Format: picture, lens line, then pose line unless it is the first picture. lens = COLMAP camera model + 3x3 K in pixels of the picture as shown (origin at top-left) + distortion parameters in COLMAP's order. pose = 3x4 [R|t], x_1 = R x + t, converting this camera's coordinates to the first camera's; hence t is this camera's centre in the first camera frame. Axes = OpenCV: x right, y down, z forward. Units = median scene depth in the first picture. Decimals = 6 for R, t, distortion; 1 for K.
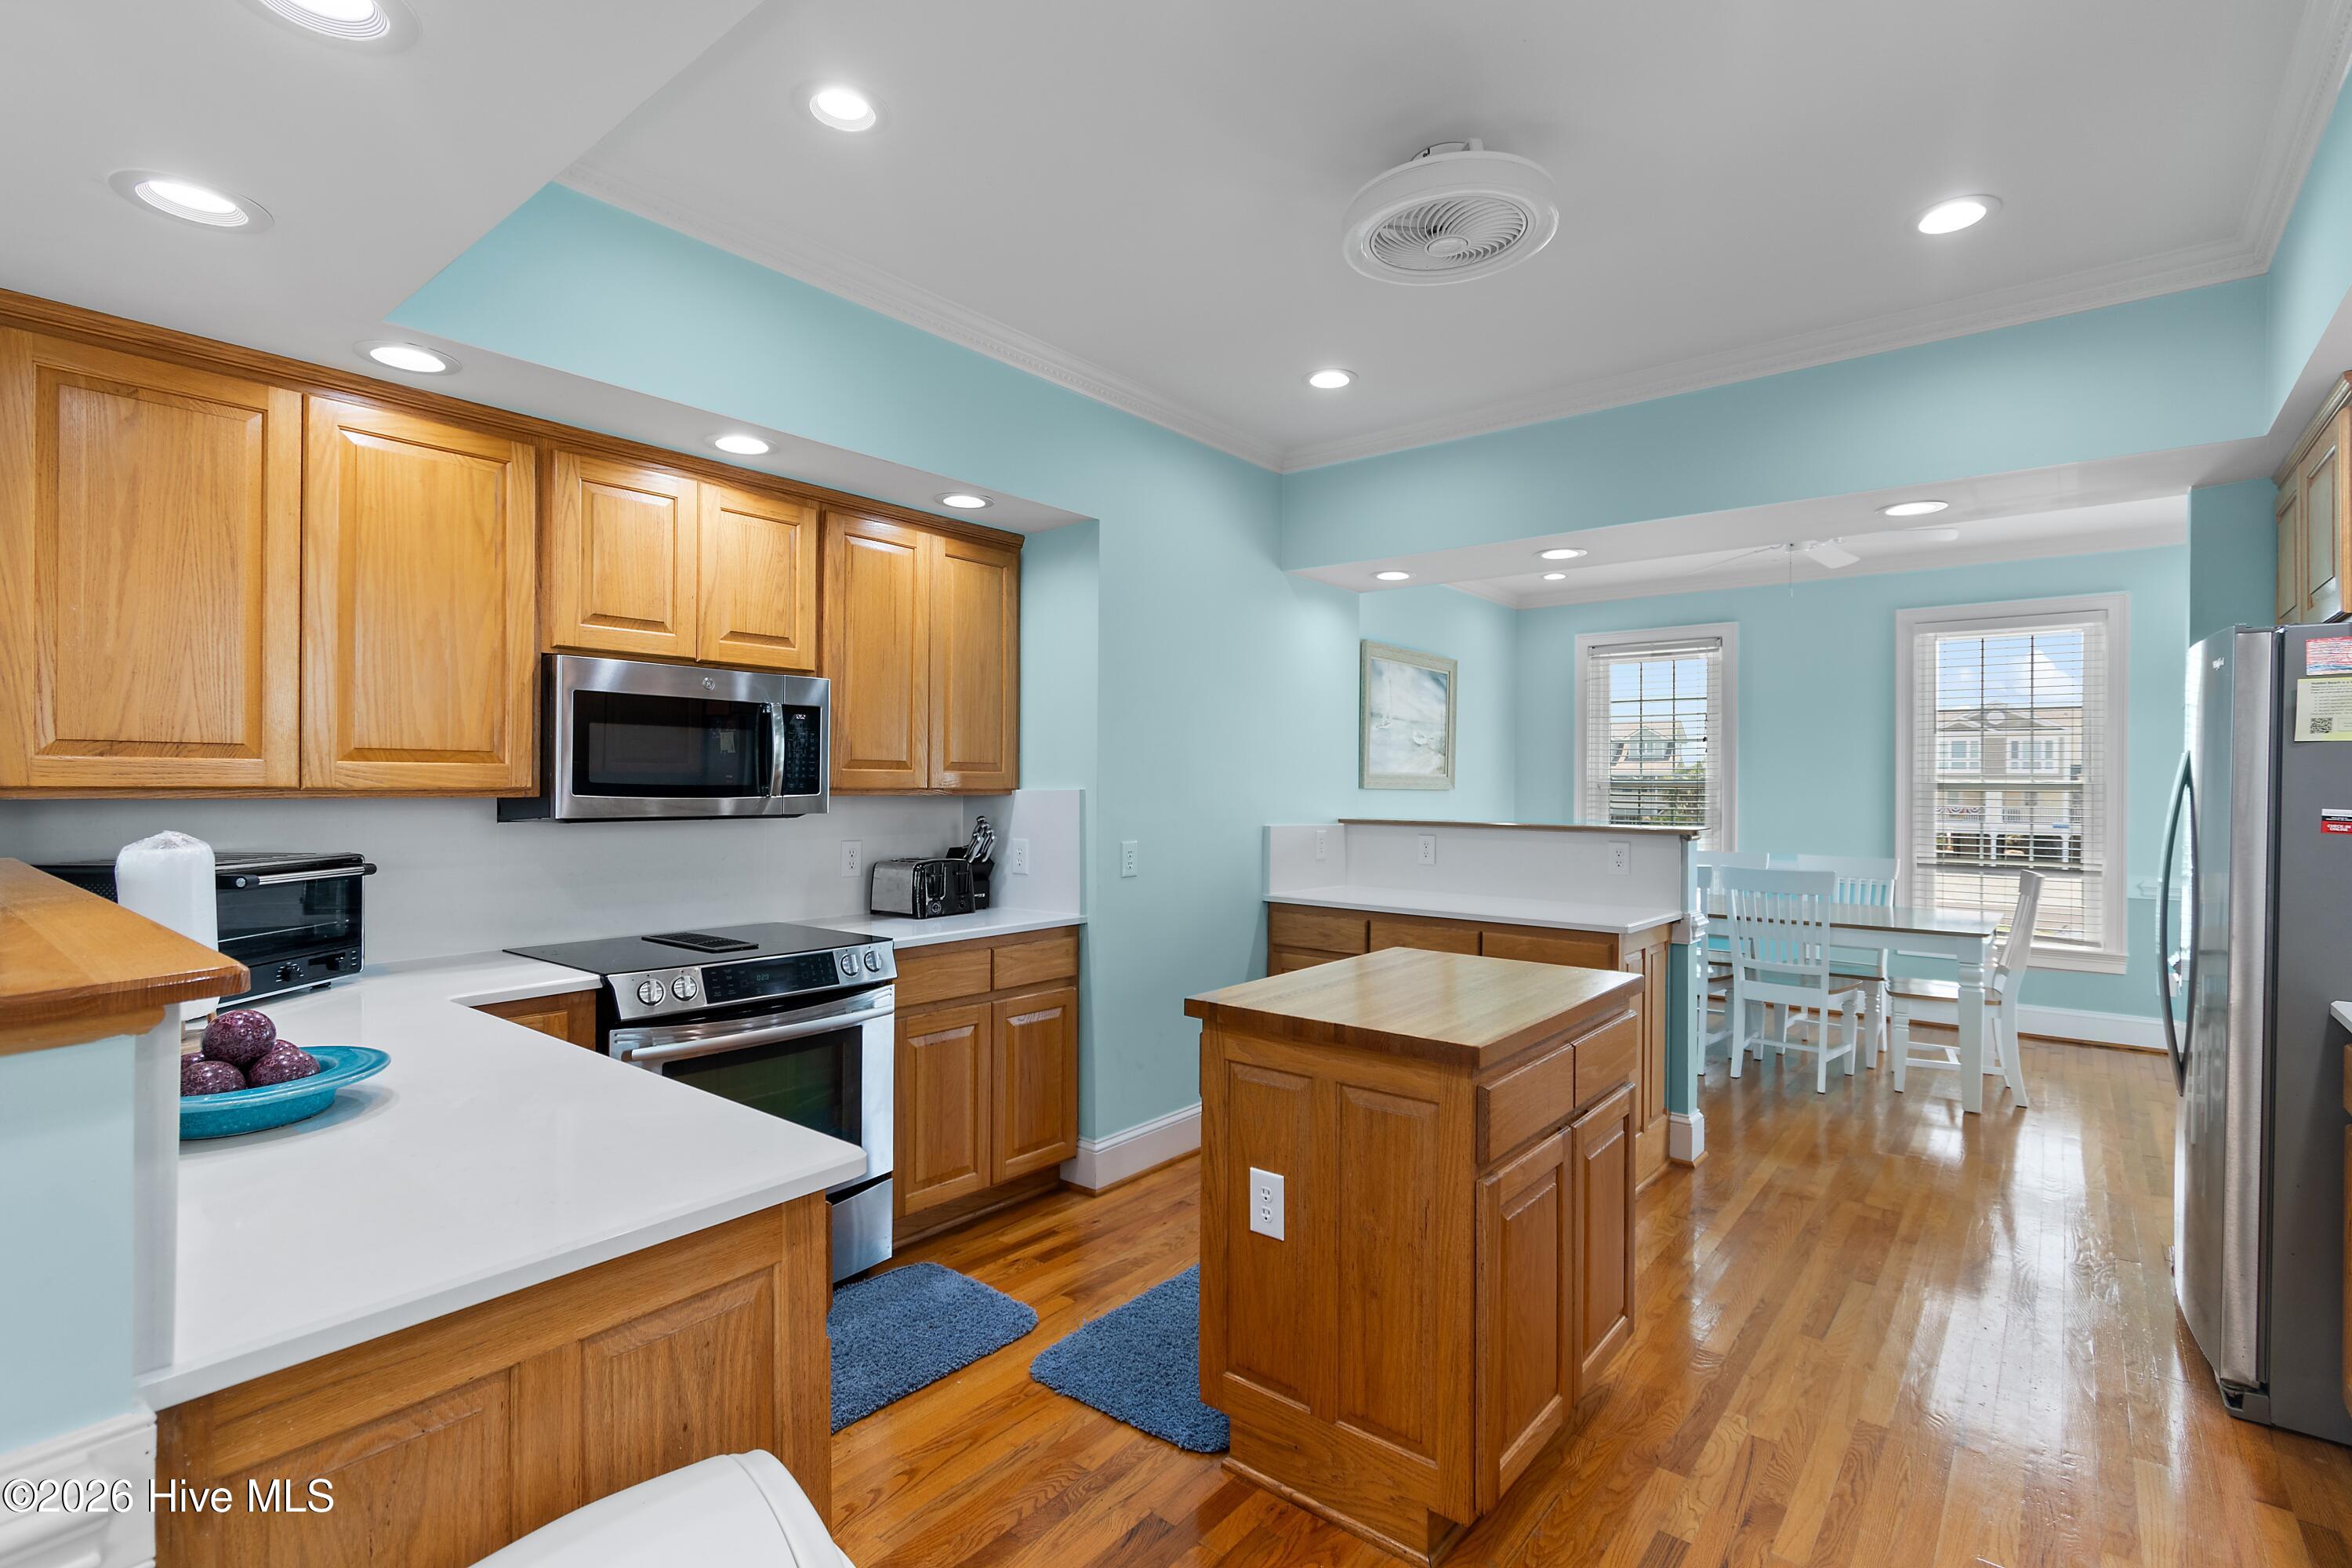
lens RADIAL K [[1088.2, 0, 1176.0], [0, 1088.2, 784.0], [0, 0, 1]] dist [0.003911, -0.001654]
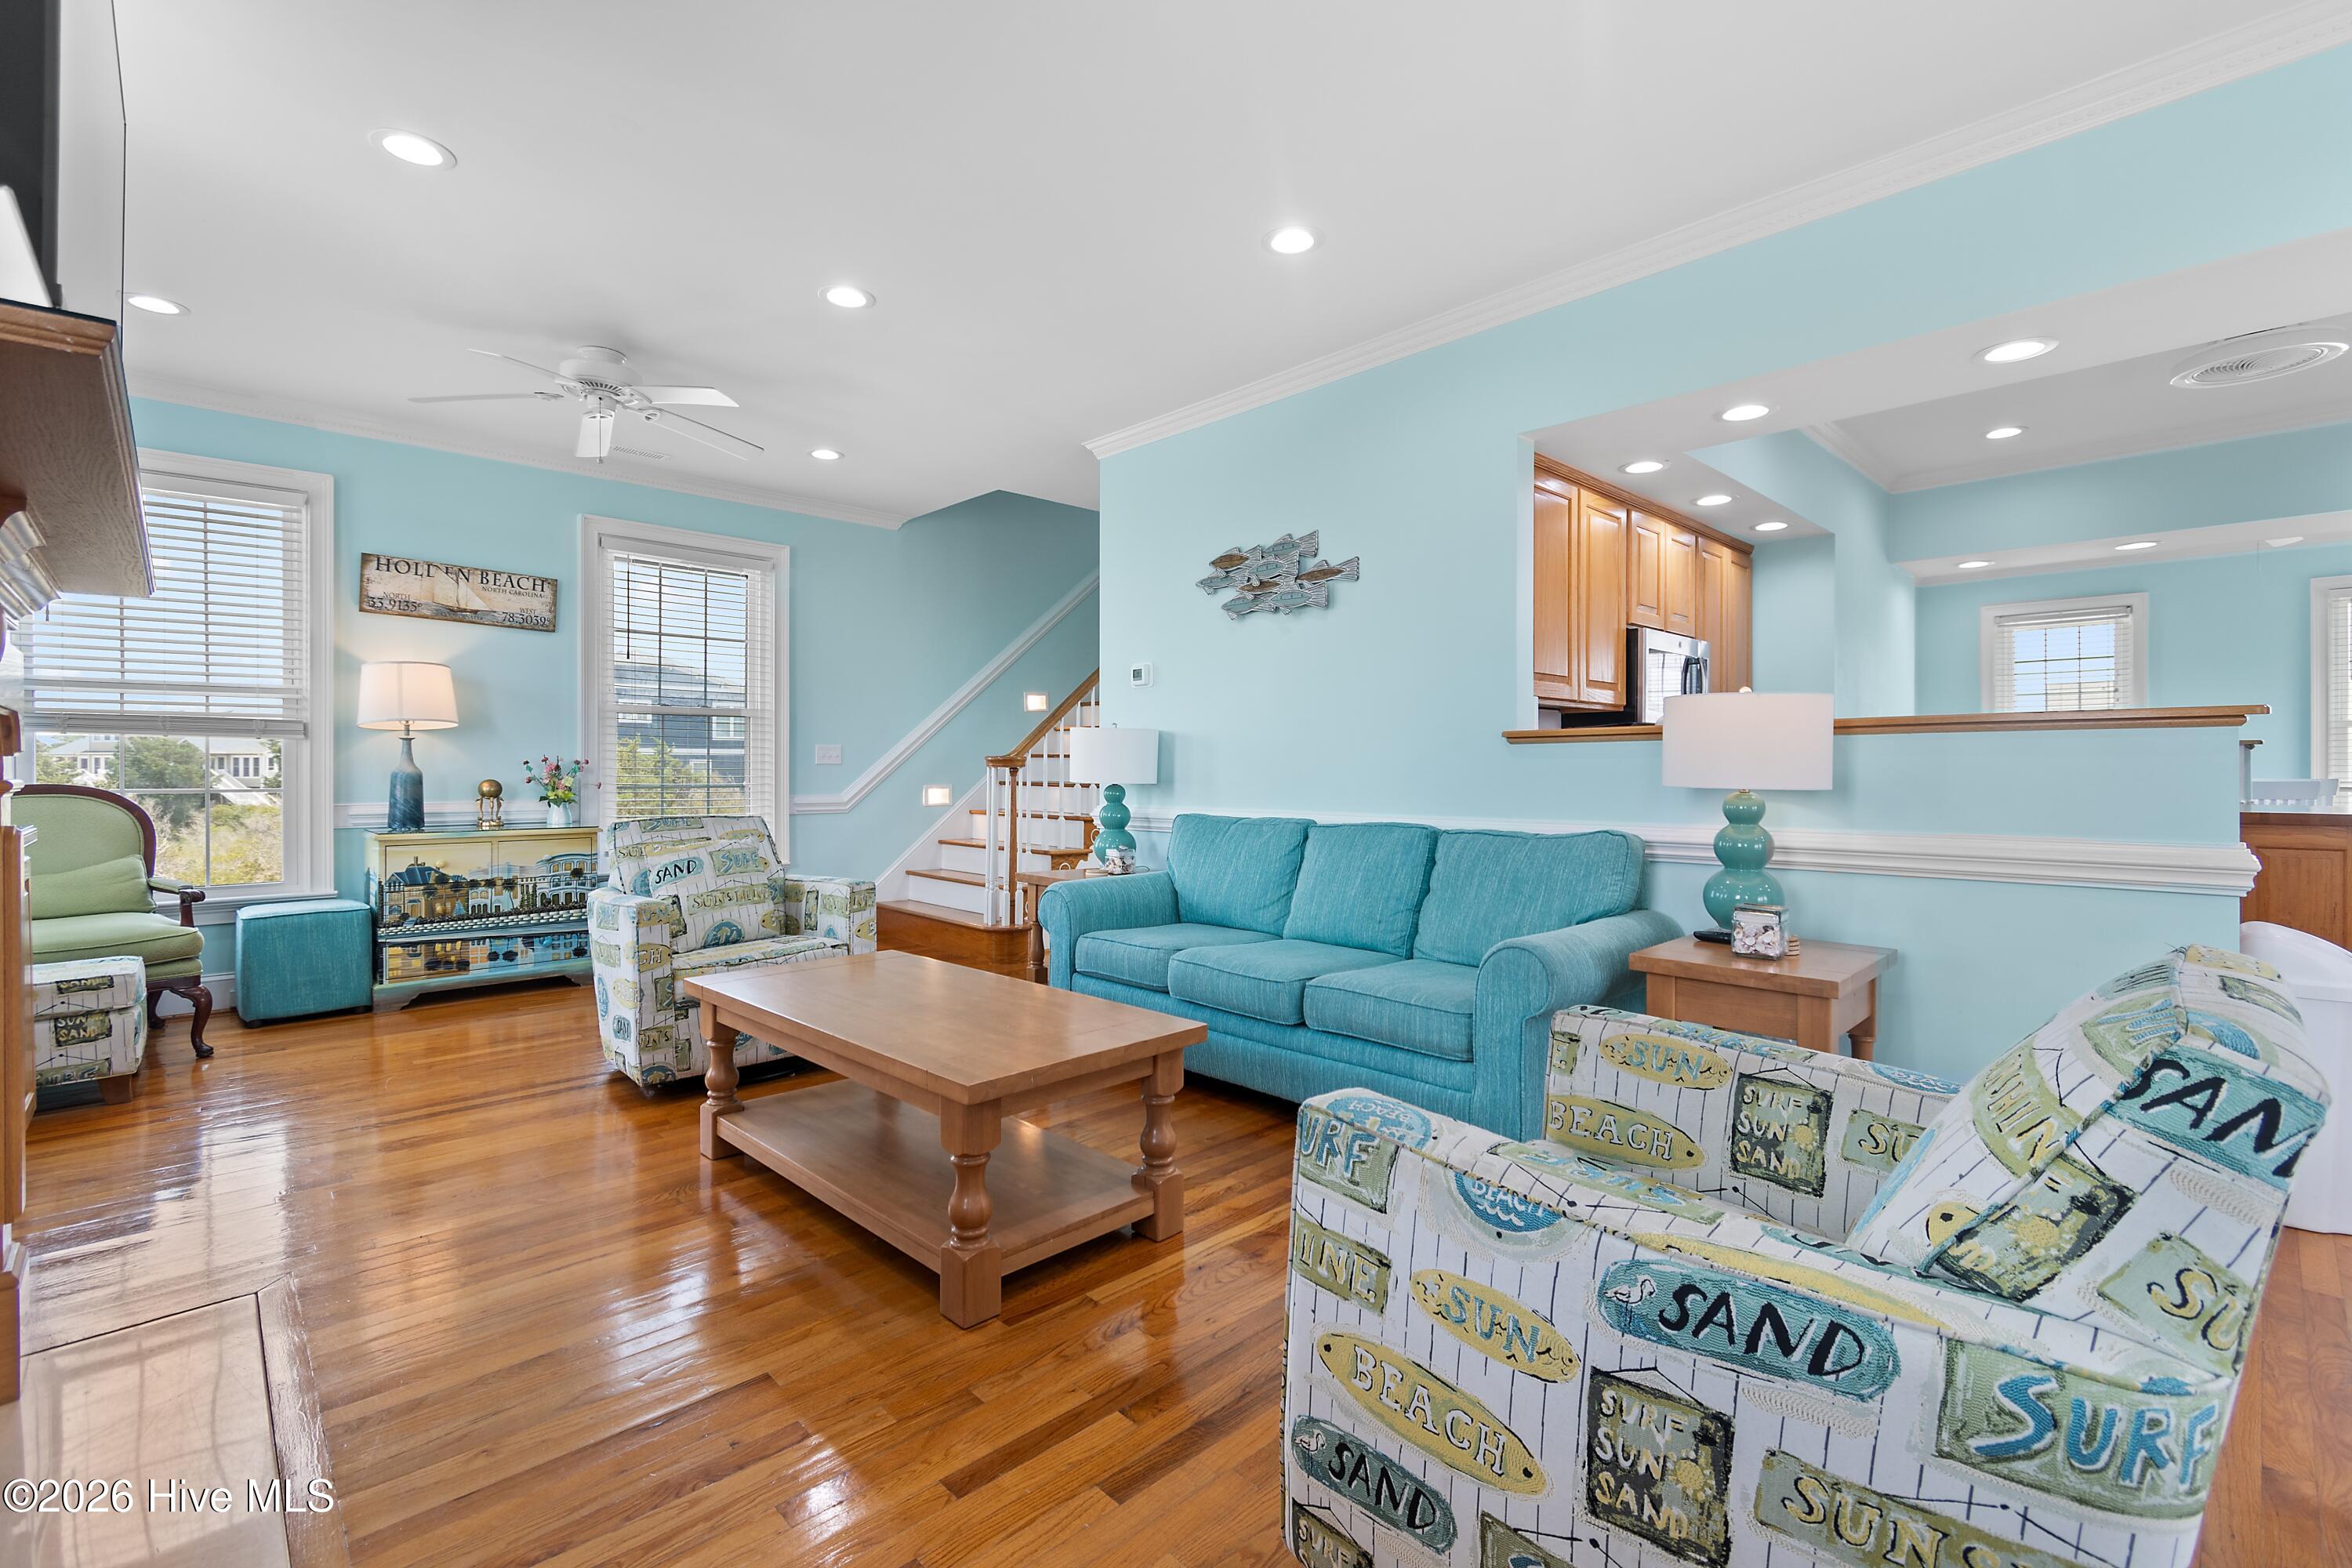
lens RADIAL K [[1035.5, 0, 1178.7], [0, 1035.5, 775.2], [0, 0, 1]] dist [0.001899, -0.000264]
pose [[0.991896, -0.007732, -0.126818, -0.806474], [0.008749, 0.999934, 0.007461, 0.070864], [0.126752, -0.008510, 0.991898, -0.538190]]
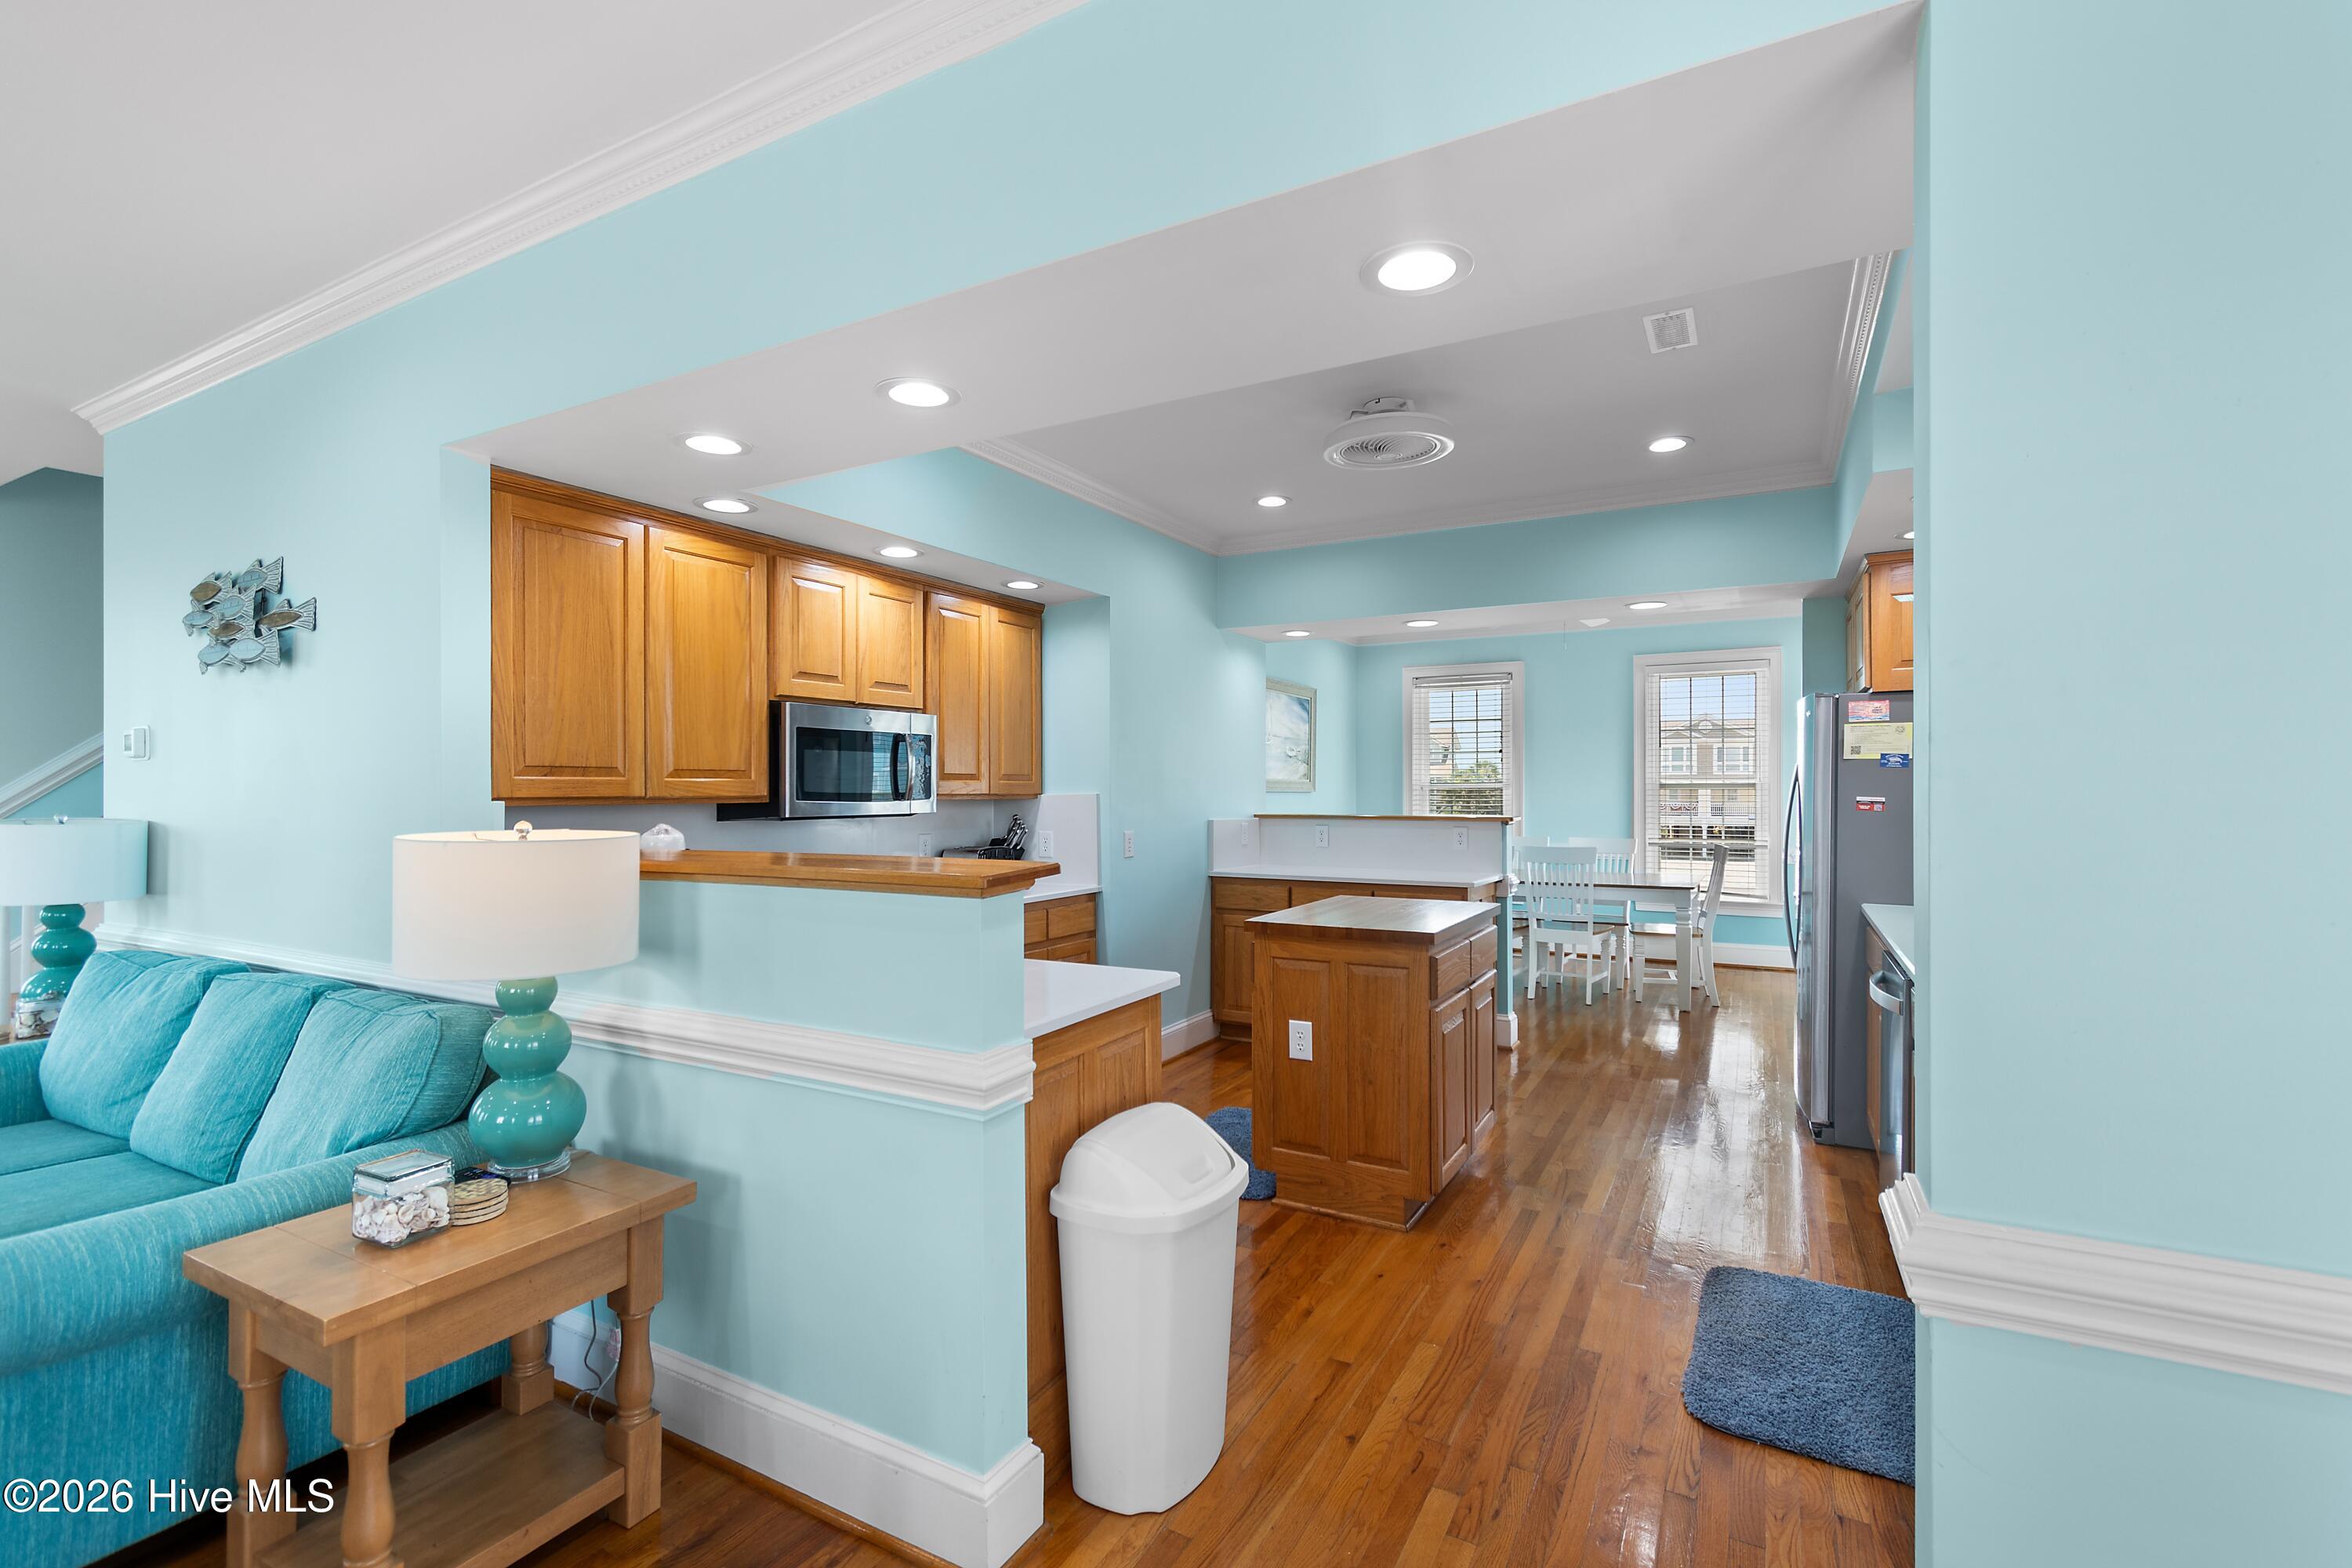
lens RADIAL K [[1047.3, 0, 1177.3], [0, 1047.3, 795.3], [0, 0, 1]] dist [0.001903, 0.000290]
pose [[0.984326, -0.010123, 0.176068, -0.227820], [0.009124, 0.999937, 0.006480, -0.000676], [-0.176122, -0.004772, 0.984357, -0.324289]]
